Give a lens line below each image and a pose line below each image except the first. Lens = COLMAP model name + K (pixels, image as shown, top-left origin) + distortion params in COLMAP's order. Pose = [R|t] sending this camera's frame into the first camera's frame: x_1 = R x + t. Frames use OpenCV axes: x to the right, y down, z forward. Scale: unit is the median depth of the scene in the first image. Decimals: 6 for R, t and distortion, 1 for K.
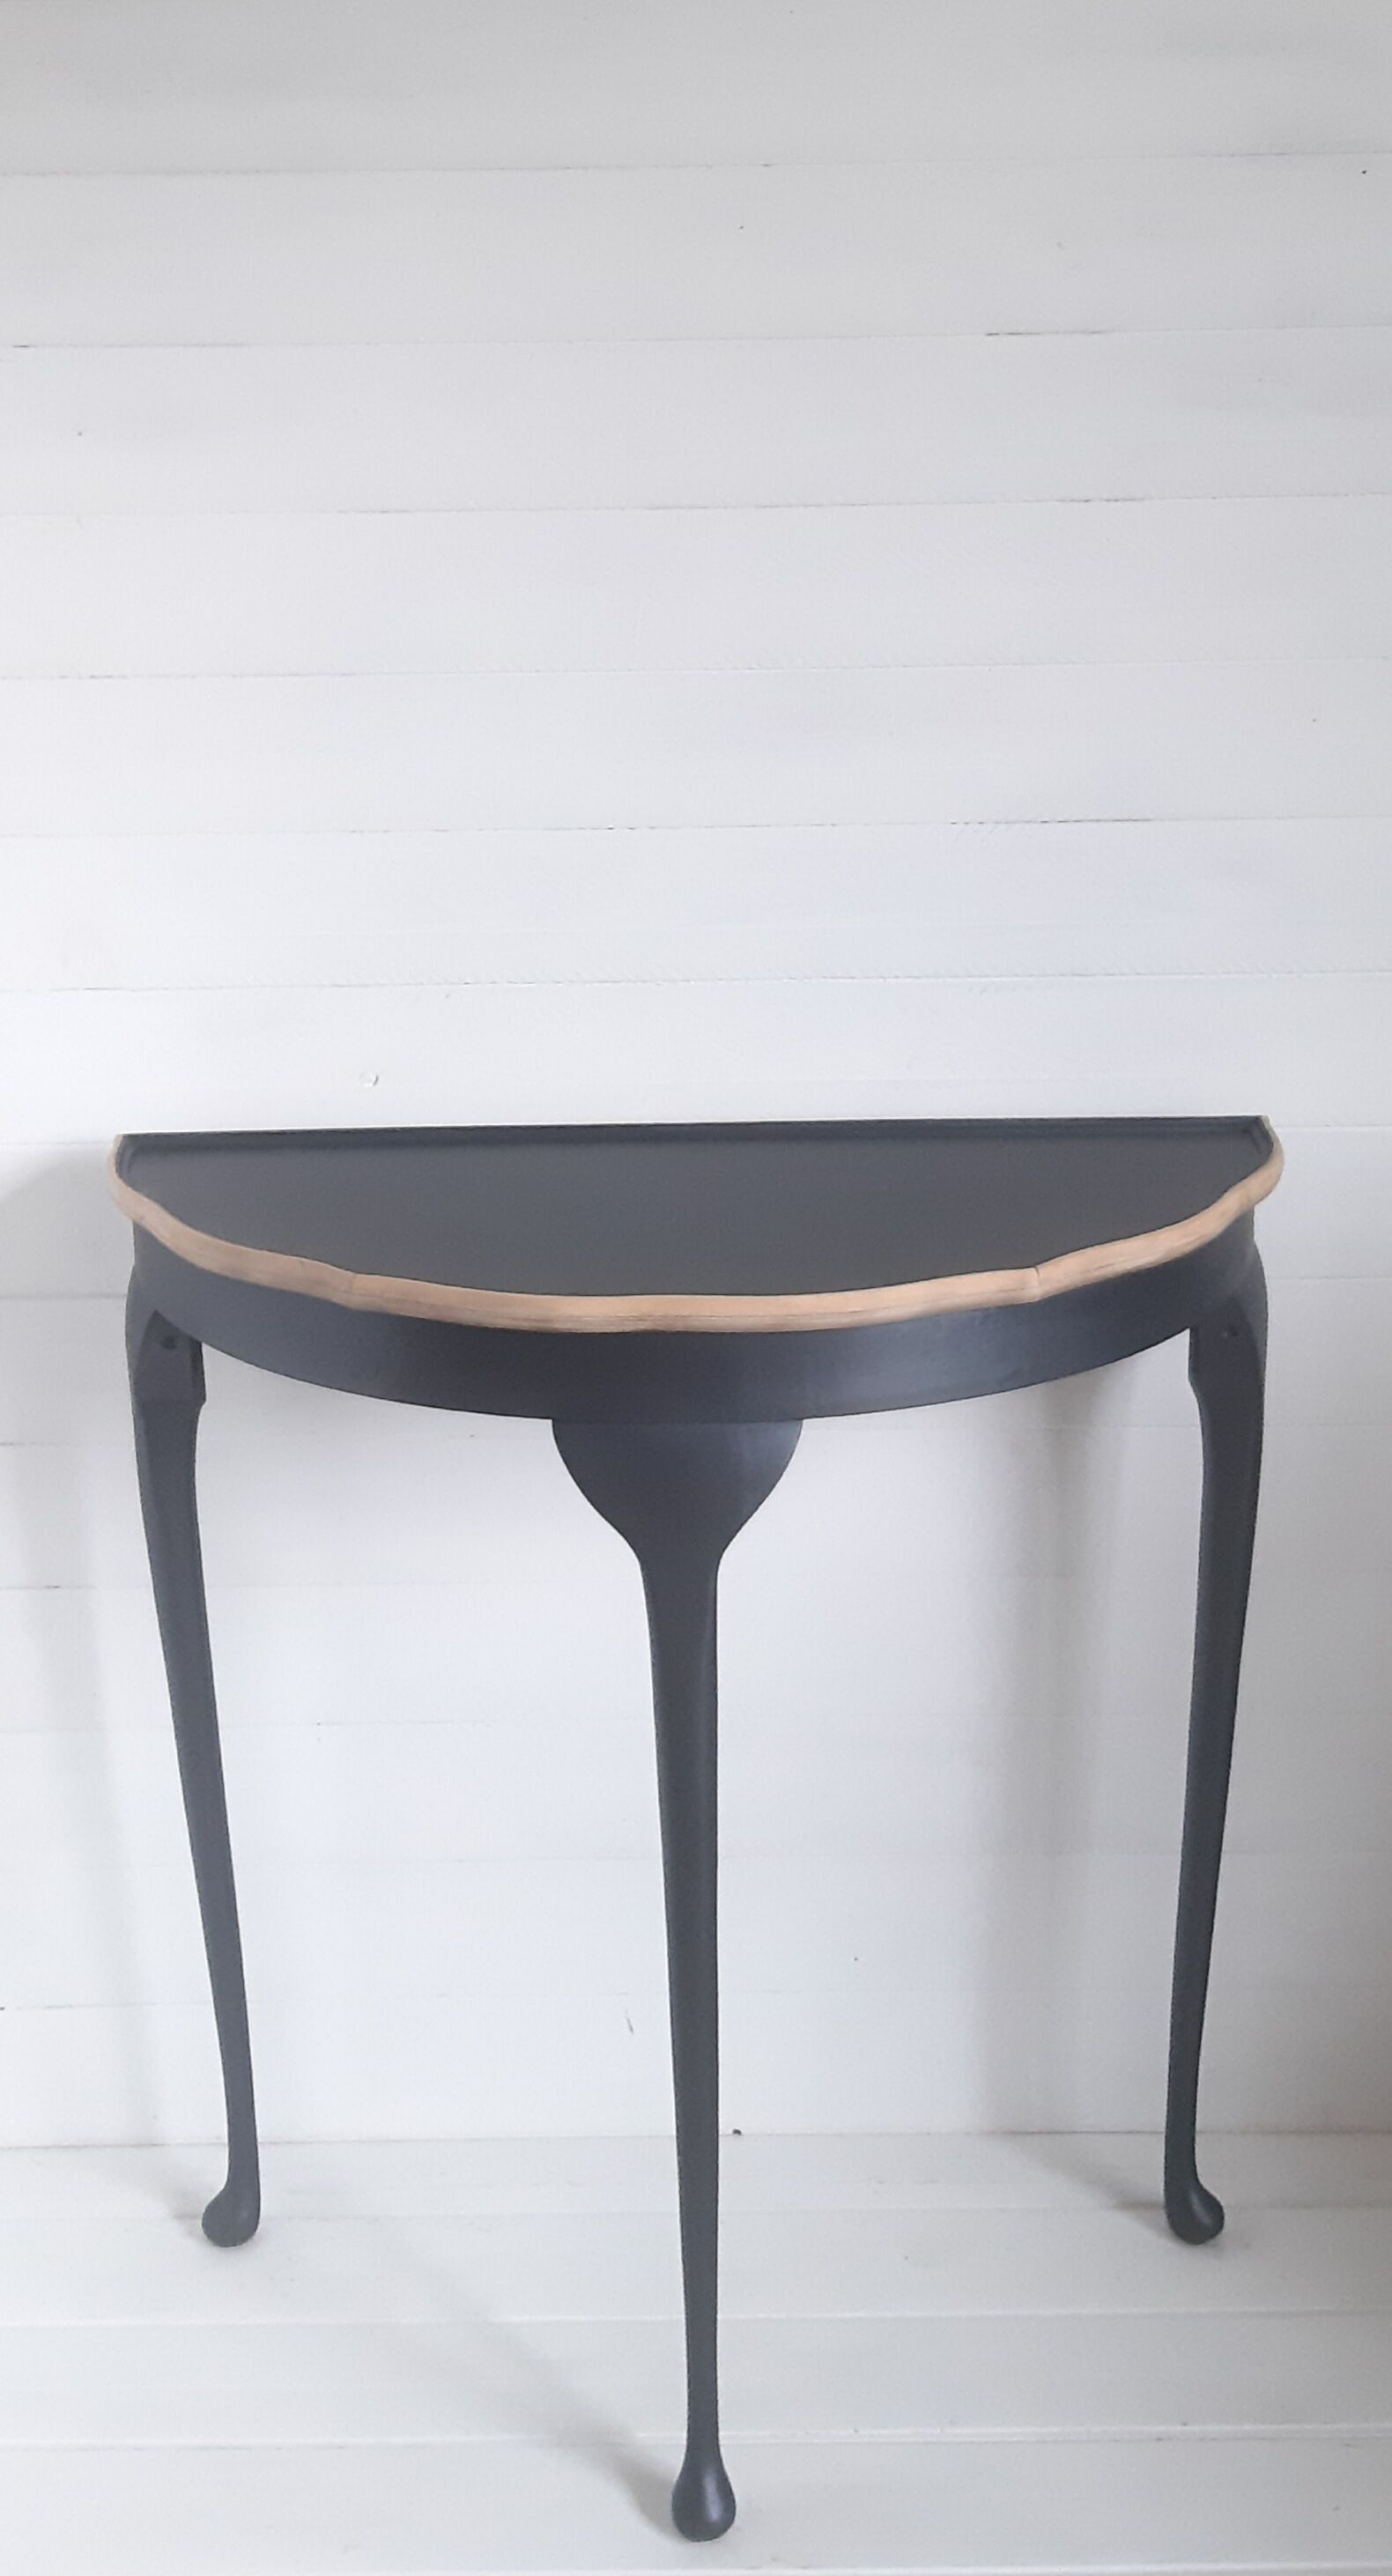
lens RADIAL K [[2937.1, 0, 693.0], [0, 2937.1, 965.6], [0, 0, 1]] dist [0.191415, -0.413888]
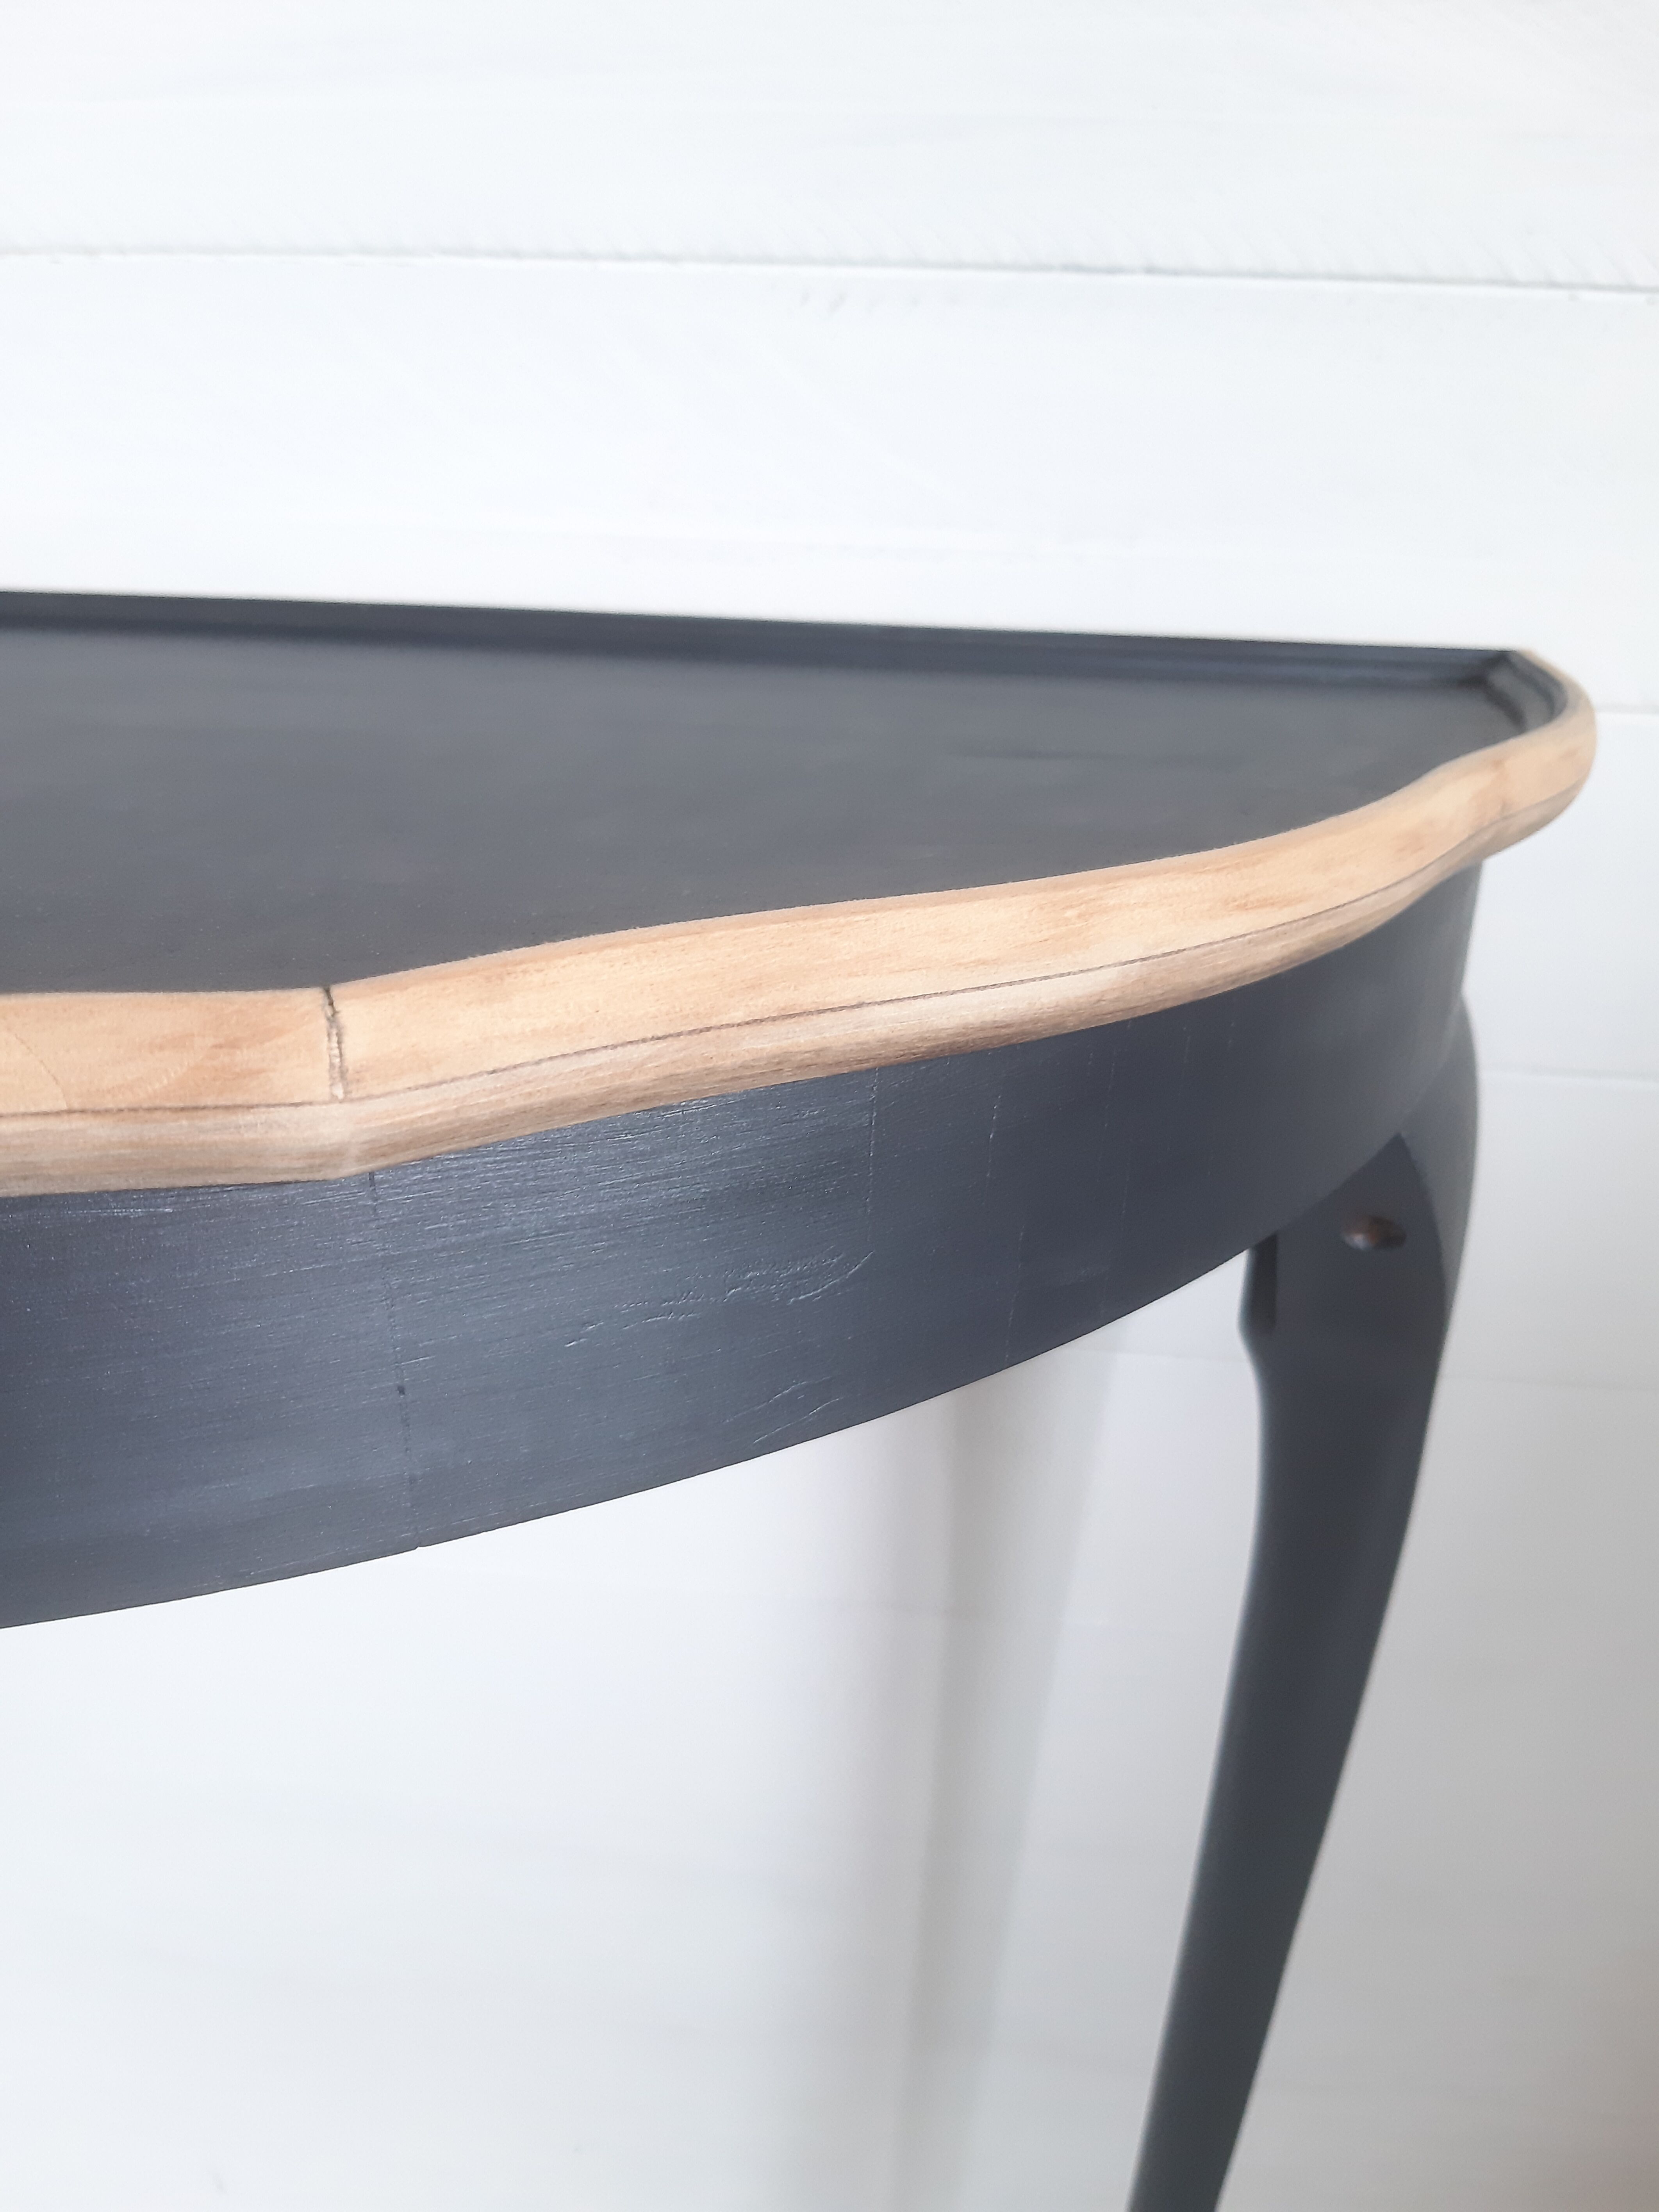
lens RADIAL K [[1774.6, 0, 834.9], [0, 1774.6, 1126.2], [0, 0, 1]] dist [0.052431, -0.121820]
pose [[0.992993, 0.079803, -0.087162, 0.132439], [-0.063335, 0.982062, 0.177602, 0.077049], [0.099772, -0.170837, 0.980235, 0.771212]]
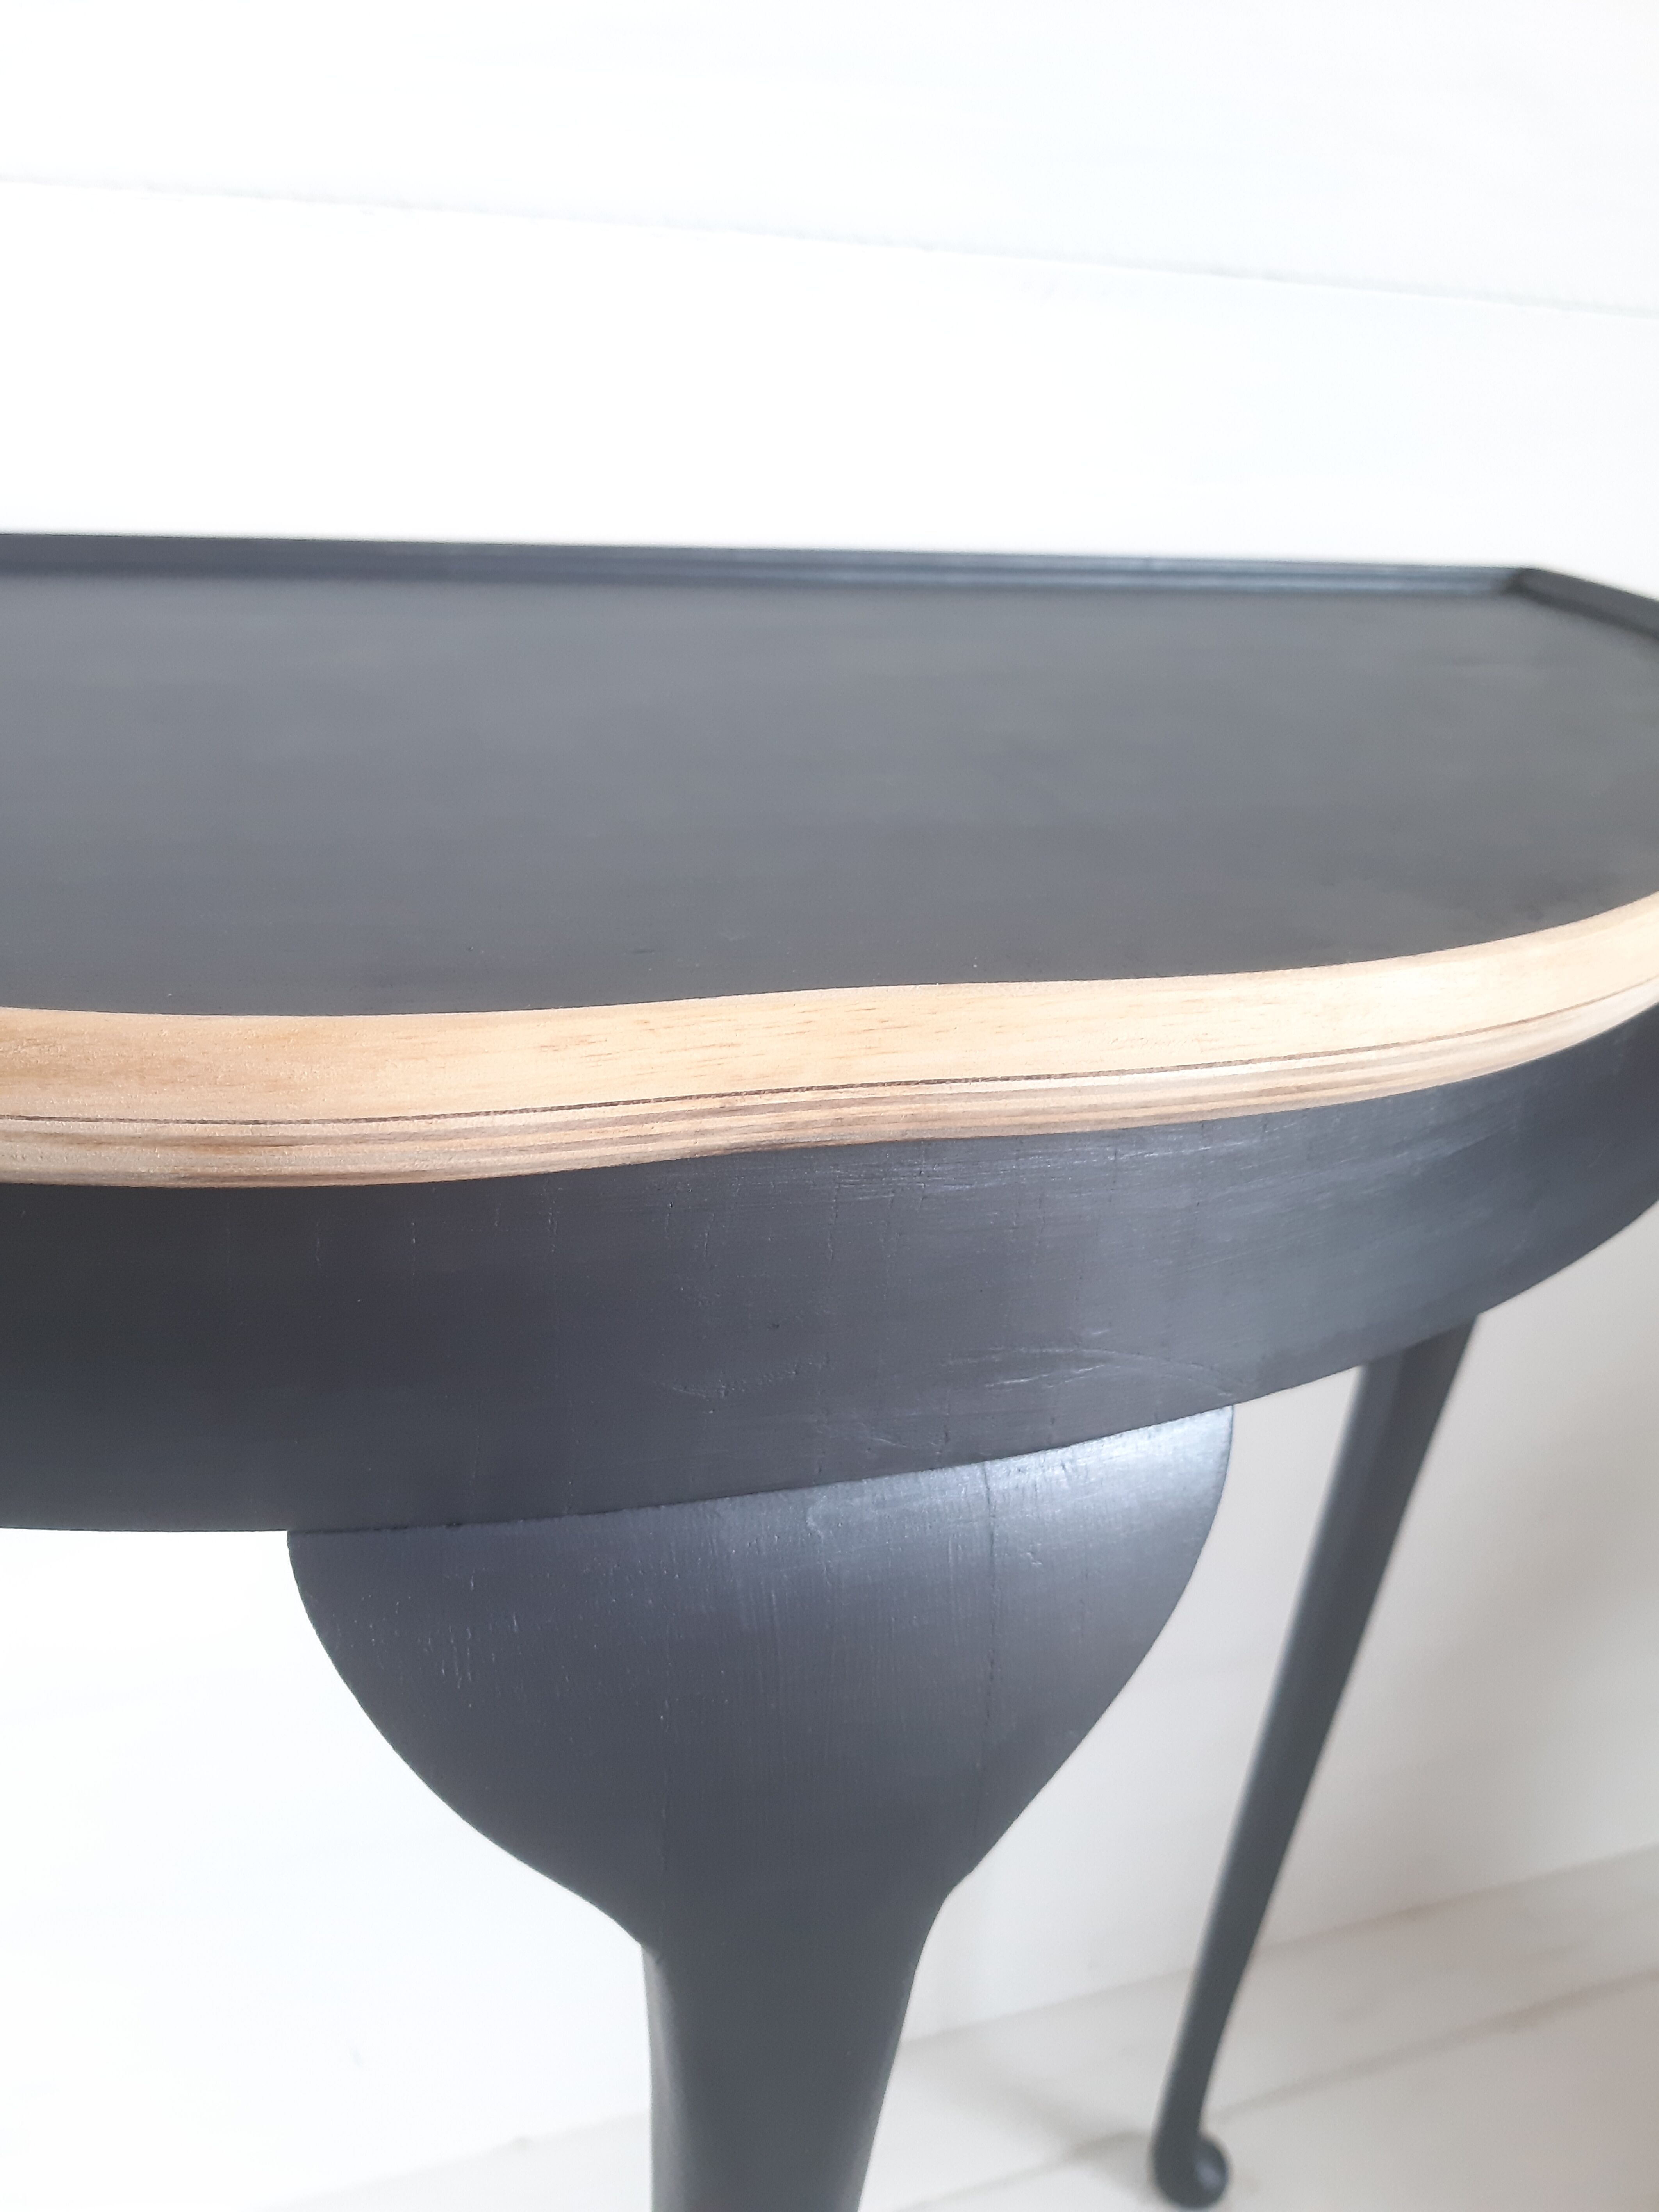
lens RADIAL K [[1774.6, 0, 834.9], [0, 1774.6, 1126.2], [0, 0, 1]] dist [0.052431, -0.121820]
pose [[0.941530, -0.070782, 0.329409, -0.043837], [-0.009882, 0.971462, 0.236988, 0.076096], [-0.336783, -0.226387, 0.913962, 0.733773]]
